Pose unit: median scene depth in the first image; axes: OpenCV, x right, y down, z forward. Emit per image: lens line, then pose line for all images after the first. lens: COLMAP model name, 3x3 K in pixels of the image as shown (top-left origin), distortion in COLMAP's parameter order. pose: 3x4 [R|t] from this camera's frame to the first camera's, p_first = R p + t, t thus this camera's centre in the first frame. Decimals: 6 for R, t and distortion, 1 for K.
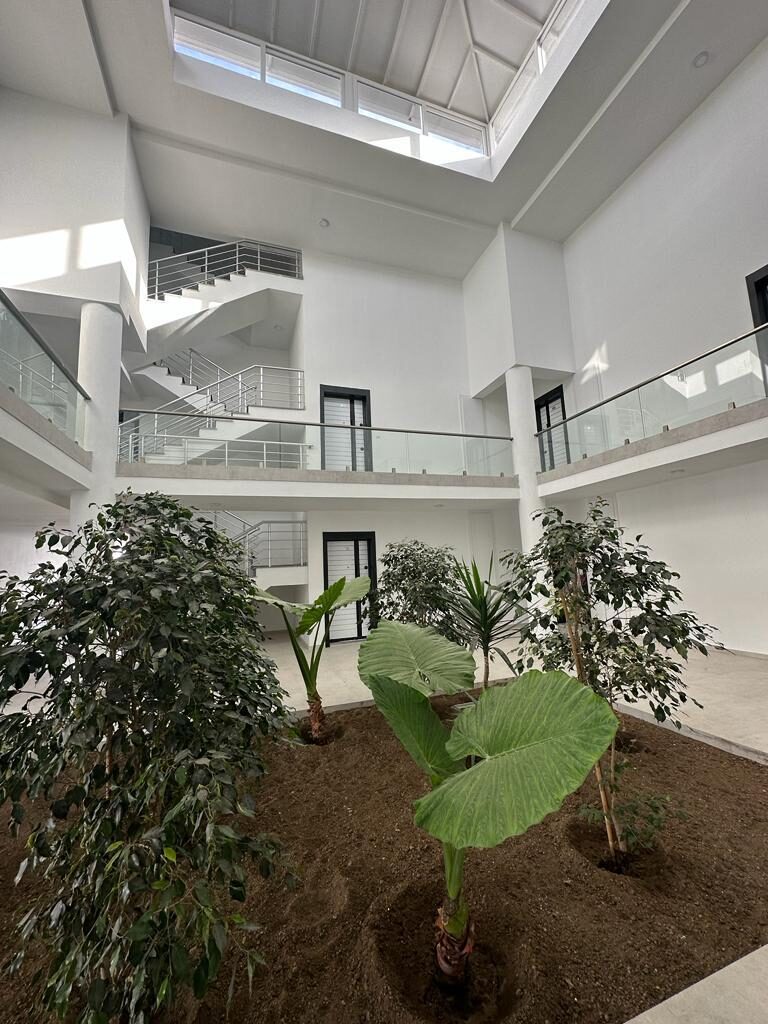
lens RADIAL K [[408.1, 0, 386.5], [0, 408.1, 513.5], [0, 0, 1]] dist [-0.003348, 0.000918]
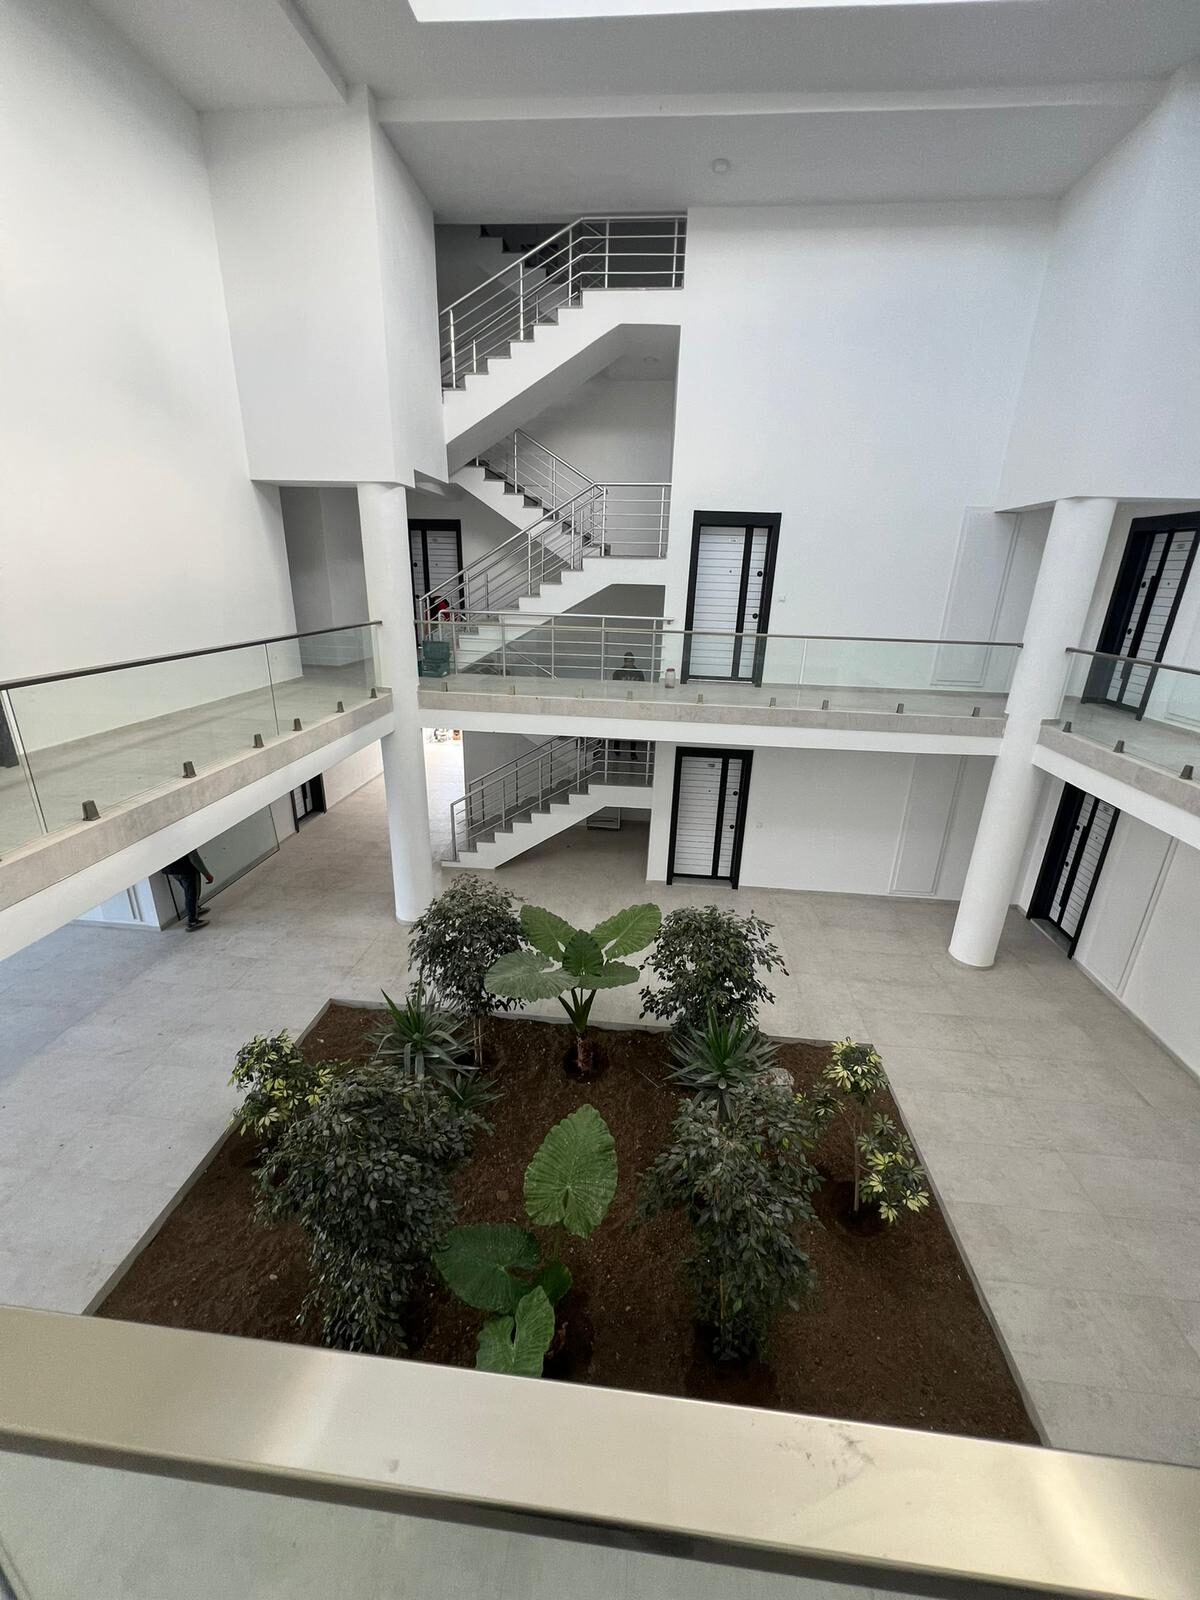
lens RADIAL K [[637.6, 0, 601.0], [0, 637.6, 799.1], [0, 0, 1]] dist [-0.003348, 0.000918]
pose [[0.904966, 0.208325, -0.370994, 0.155888], [-0.014691, 0.886715, 0.462082, -0.378695], [0.425230, -0.412718, 0.805508, -0.002036]]
